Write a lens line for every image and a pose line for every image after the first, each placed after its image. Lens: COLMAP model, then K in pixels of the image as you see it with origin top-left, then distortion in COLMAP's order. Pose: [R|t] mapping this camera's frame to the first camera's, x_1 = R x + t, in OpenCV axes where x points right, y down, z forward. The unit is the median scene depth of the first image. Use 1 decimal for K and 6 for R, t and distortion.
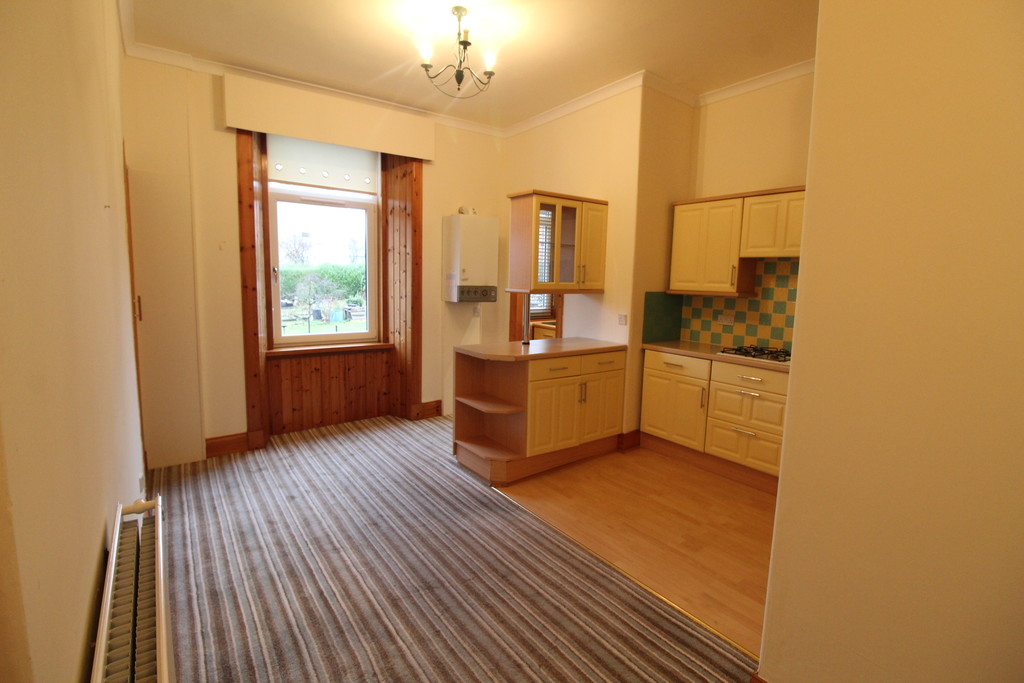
lens RADIAL K [[471.7, 0, 517.9], [0, 471.7, 336.1], [0, 0, 1]] dist [-0.008267, -0.006064]
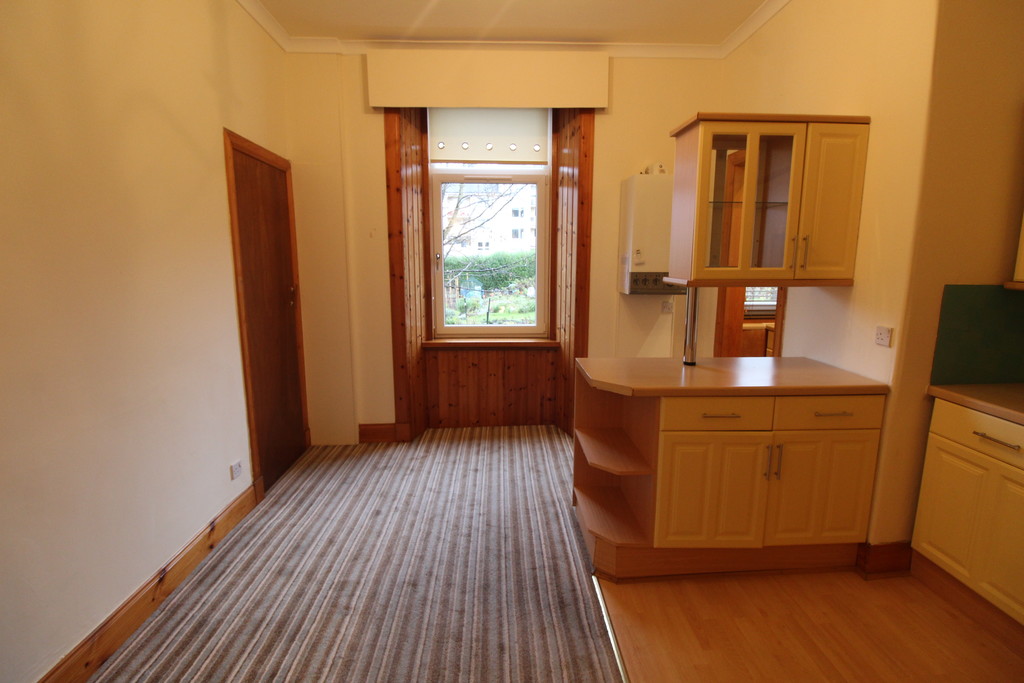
lens RADIAL K [[471.7, 0, 519.0], [0, 471.7, 334.1], [0, 0, 1]] dist [-0.008267, -0.006064]
pose [[0.829265, 0.068867, -0.554596, 0.180778], [-0.051362, 0.997570, 0.047074, -0.043431], [0.556490, -0.010551, 0.830787, 0.345397]]
